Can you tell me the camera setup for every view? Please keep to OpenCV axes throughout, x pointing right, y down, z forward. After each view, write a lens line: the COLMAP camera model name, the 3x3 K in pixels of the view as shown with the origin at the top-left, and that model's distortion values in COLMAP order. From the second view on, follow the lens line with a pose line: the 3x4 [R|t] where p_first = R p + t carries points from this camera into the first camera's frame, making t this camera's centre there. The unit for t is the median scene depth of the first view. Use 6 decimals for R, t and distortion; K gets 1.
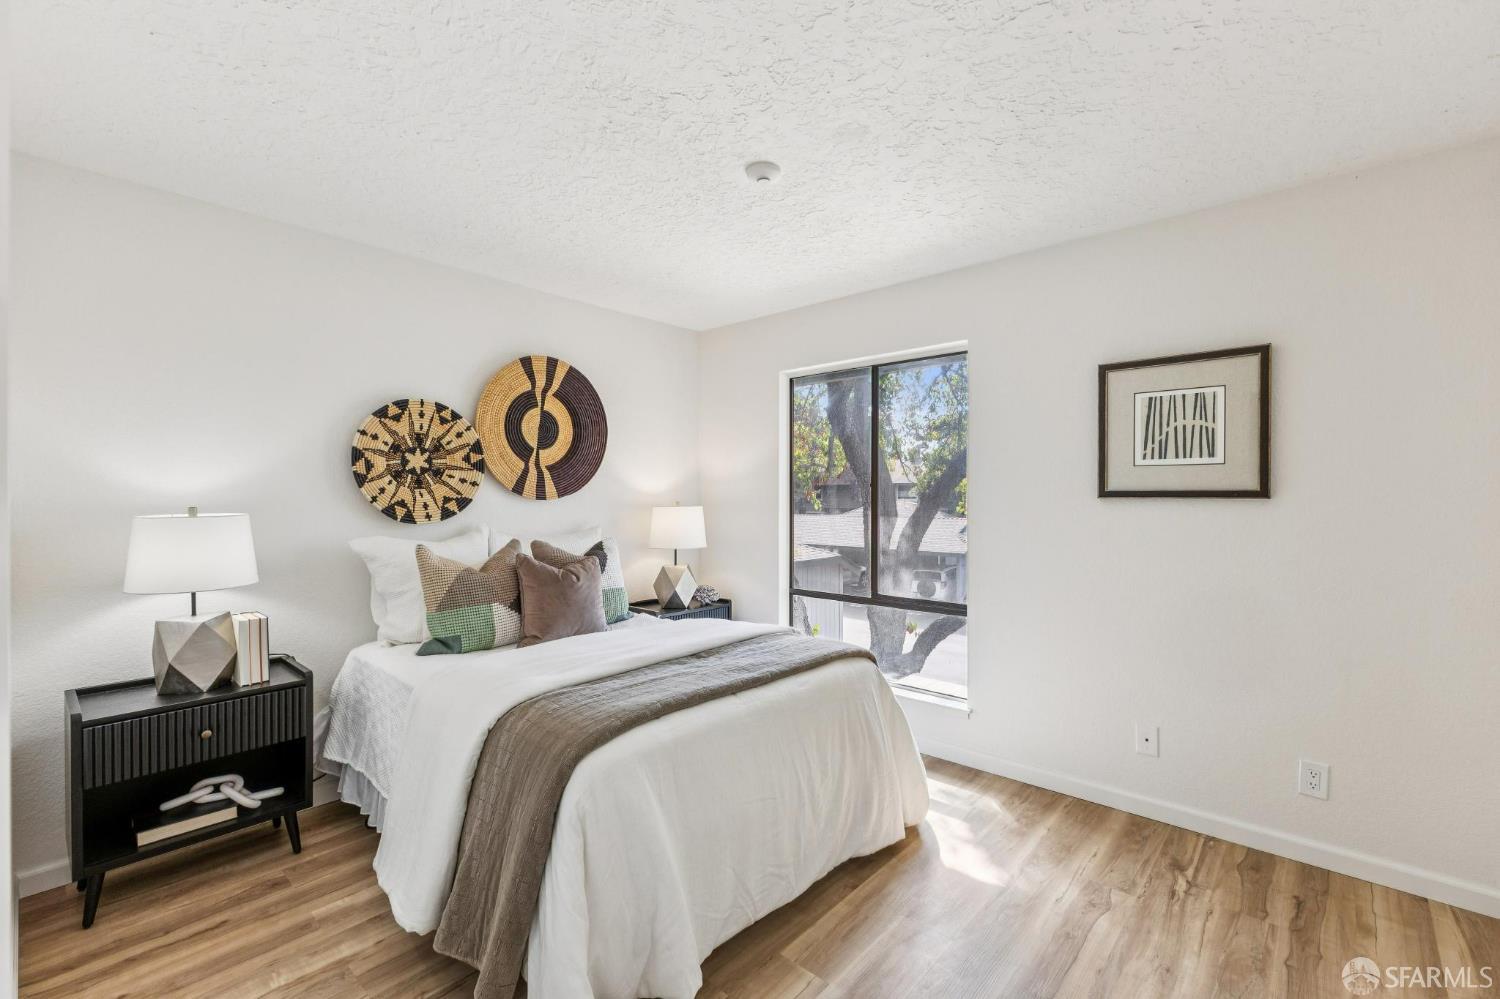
lens RADIAL K [[648.2, 0, 753.0], [0, 648.2, 505.9], [0, 0, 1]] dist [-0.001299, -0.007350]
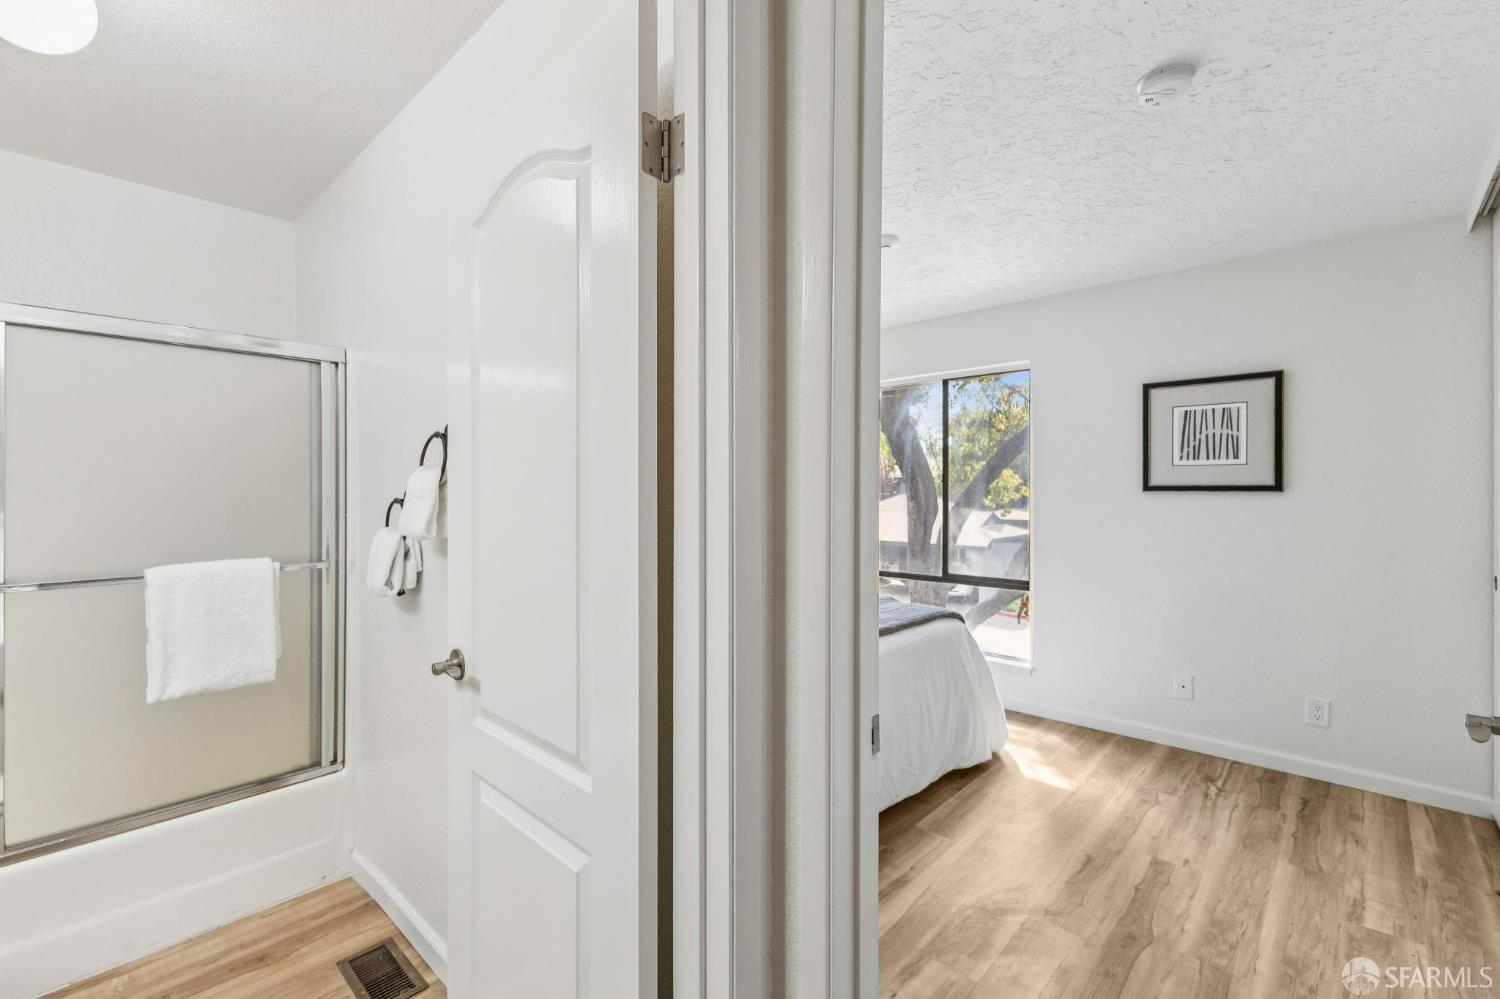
lens RADIAL K [[645.7, 0, 750.0], [0, 645.7, 499.5], [0, 0, 1]] dist [-0.006984, -0.006354]
pose [[0.999566, -0.000488, -0.029463, -0.210703], [0.000456, 0.999999, -0.001092, 0.004518], [0.029463, 0.001078, 0.999565, -0.291254]]
